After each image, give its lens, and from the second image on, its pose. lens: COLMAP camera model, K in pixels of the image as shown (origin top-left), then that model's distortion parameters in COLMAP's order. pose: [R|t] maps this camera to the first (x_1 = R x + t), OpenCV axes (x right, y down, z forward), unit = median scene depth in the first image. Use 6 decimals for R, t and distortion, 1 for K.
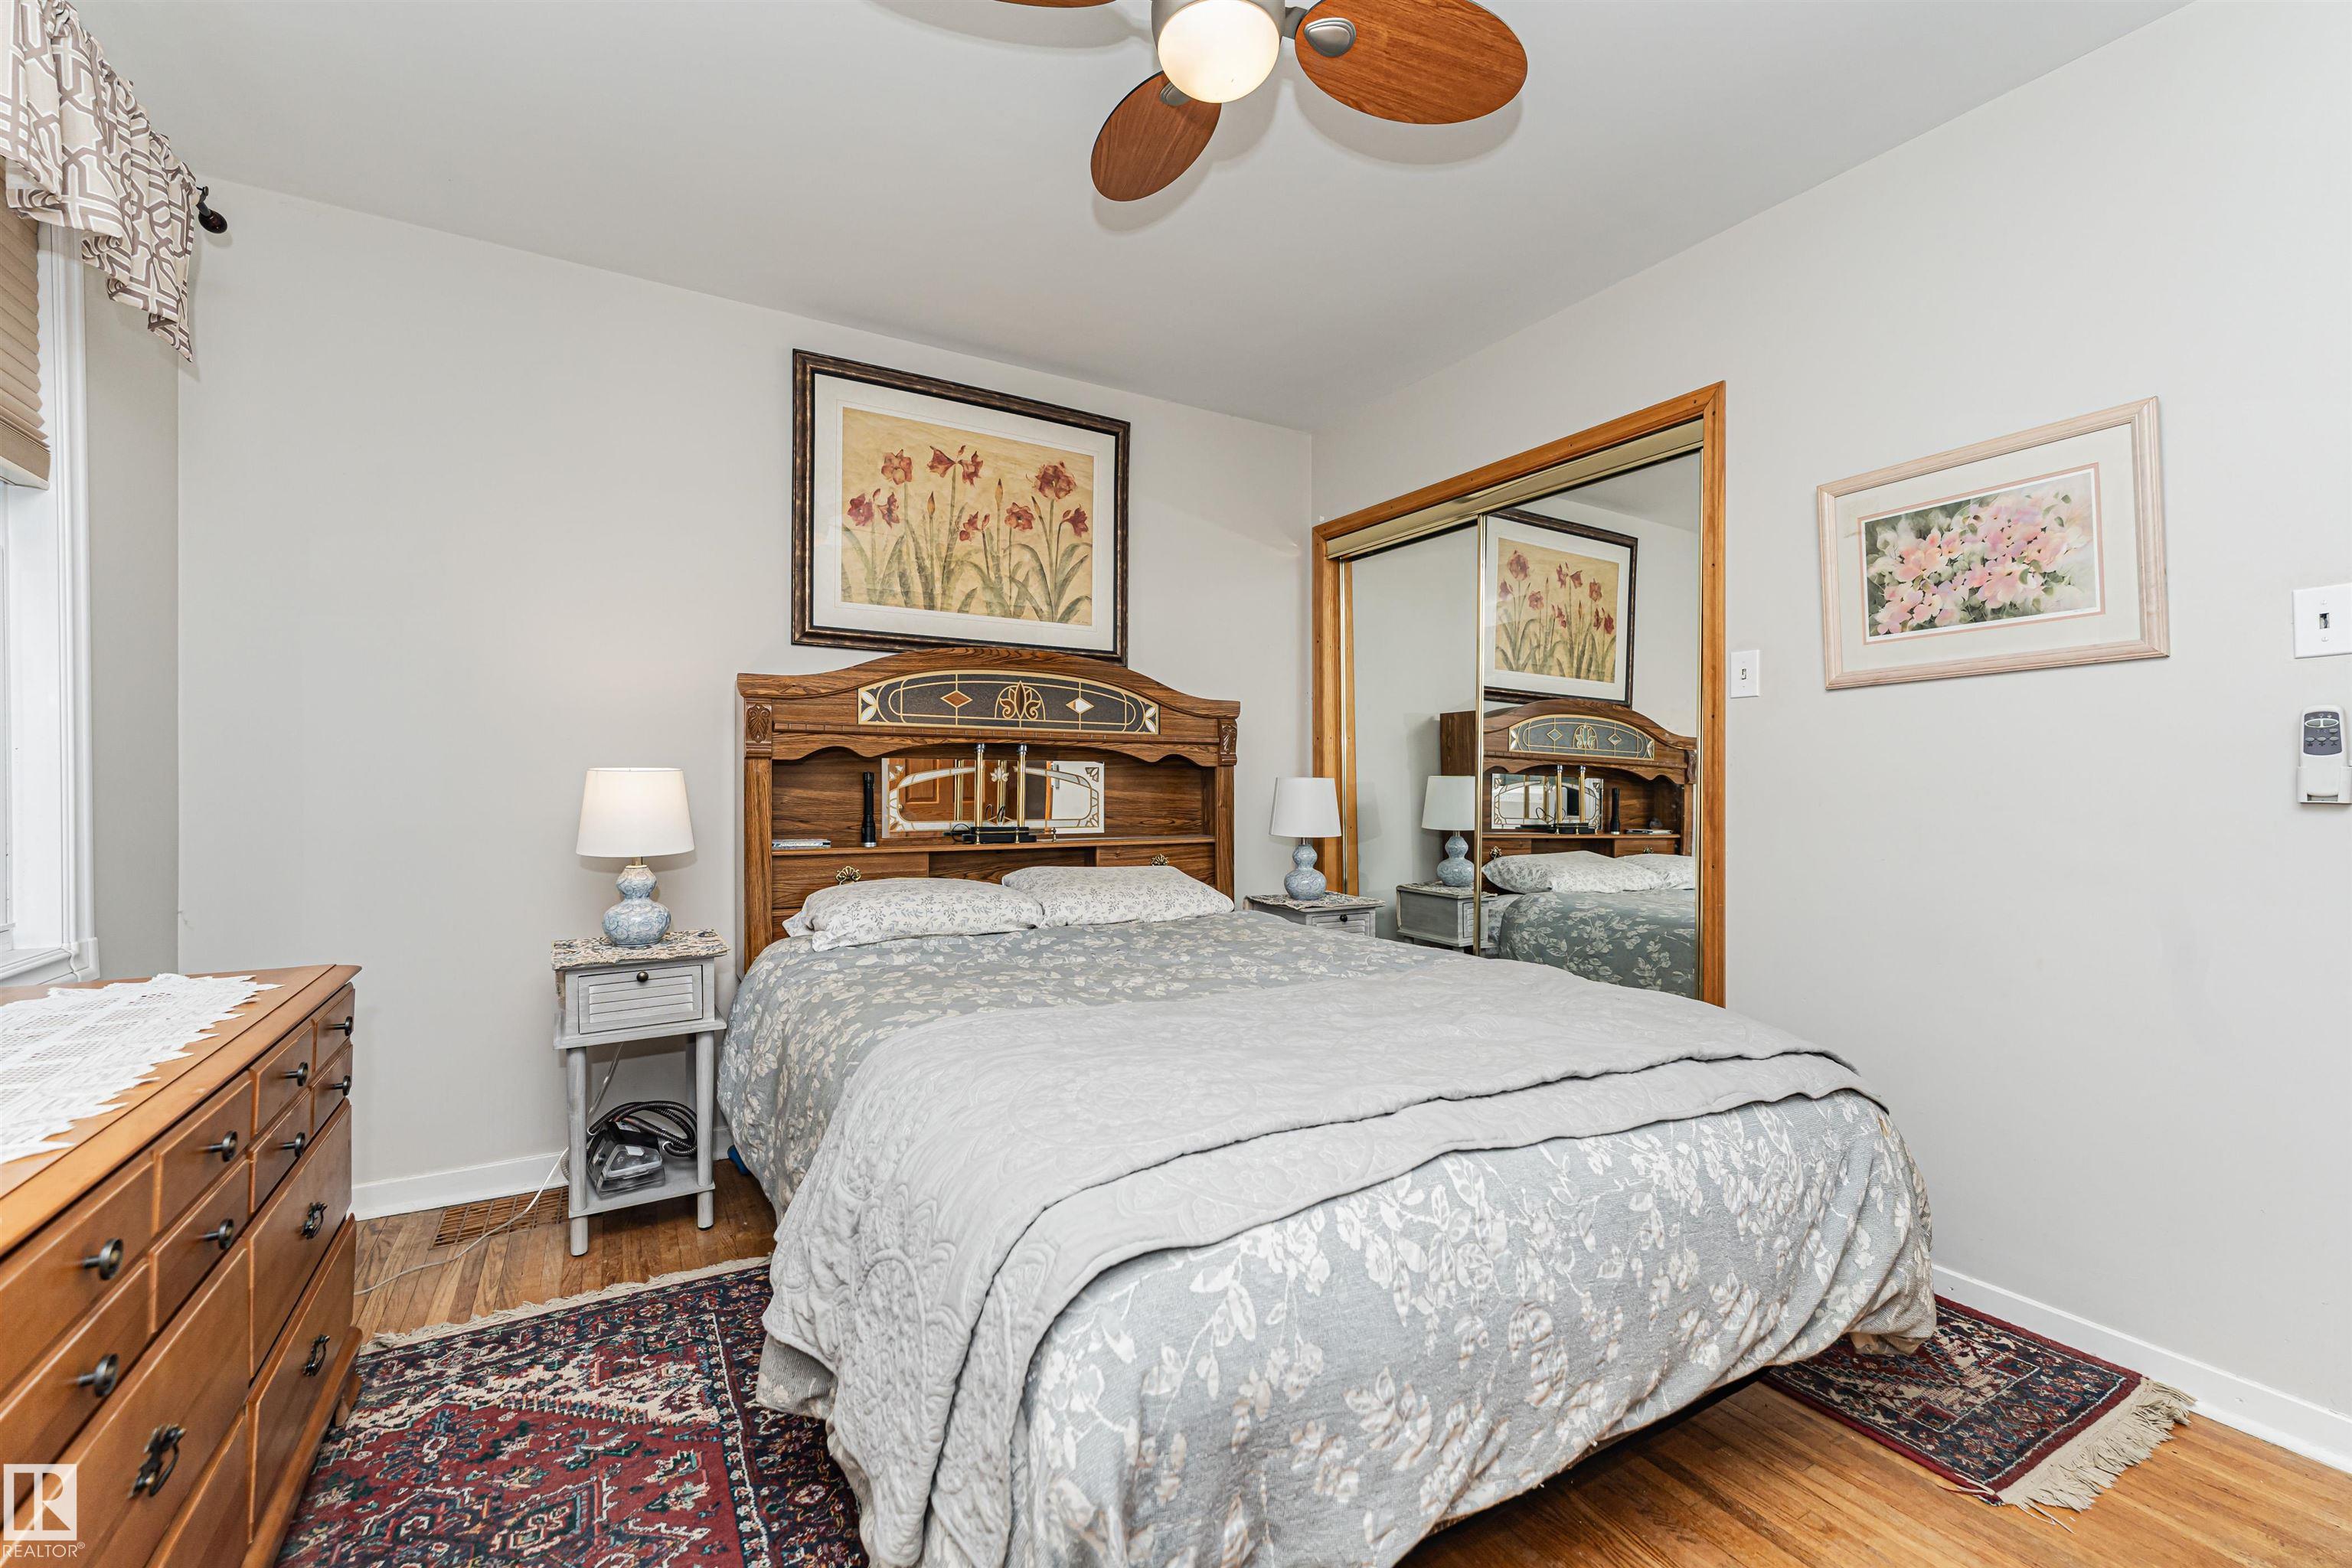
lens RADIAL K [[1018.2, 0, 1162.0], [0, 1018.2, 778.1], [0, 0, 1]] dist [0.001697, -0.000441]
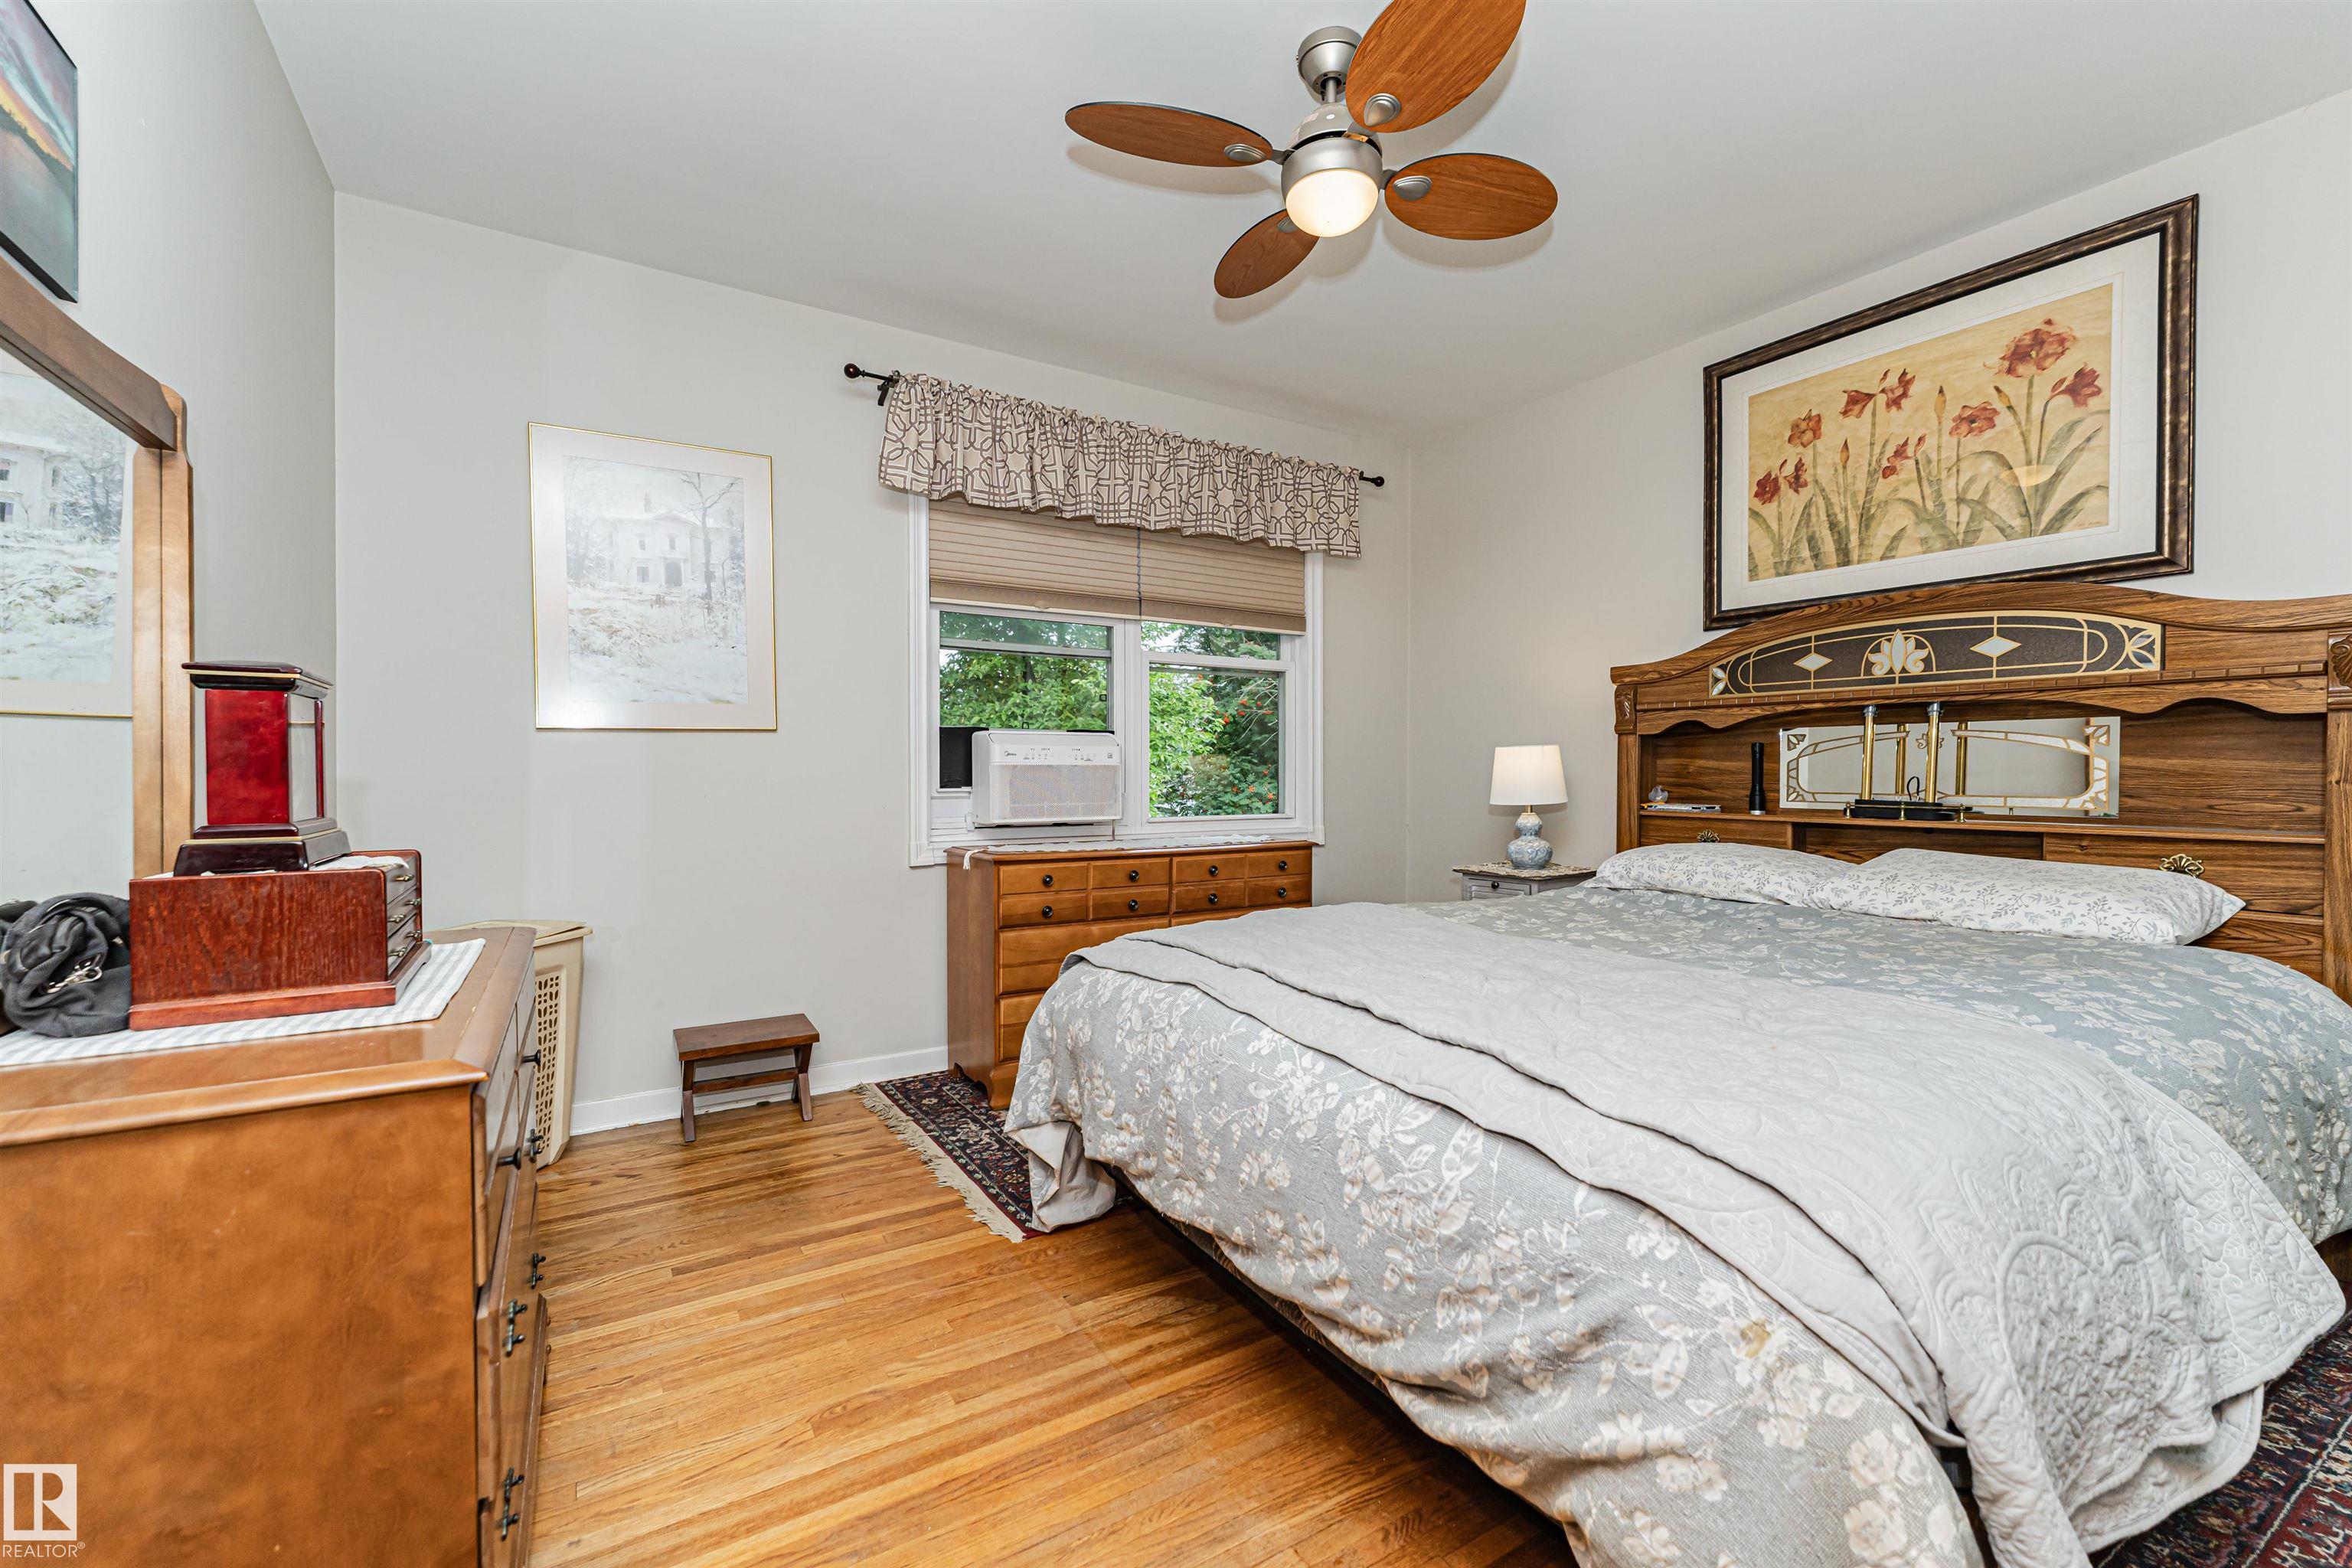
lens RADIAL K [[951.1, 0, 1160.9], [0, 951.1, 782.8], [0, 0, 1]] dist [0.002869, -0.002871]
pose [[0.008189, 0.007699, -0.999937, 0.650737], [0.002381, 0.999967, 0.007718, 0.025236], [0.999964, -0.002445, 0.008170, 0.372063]]
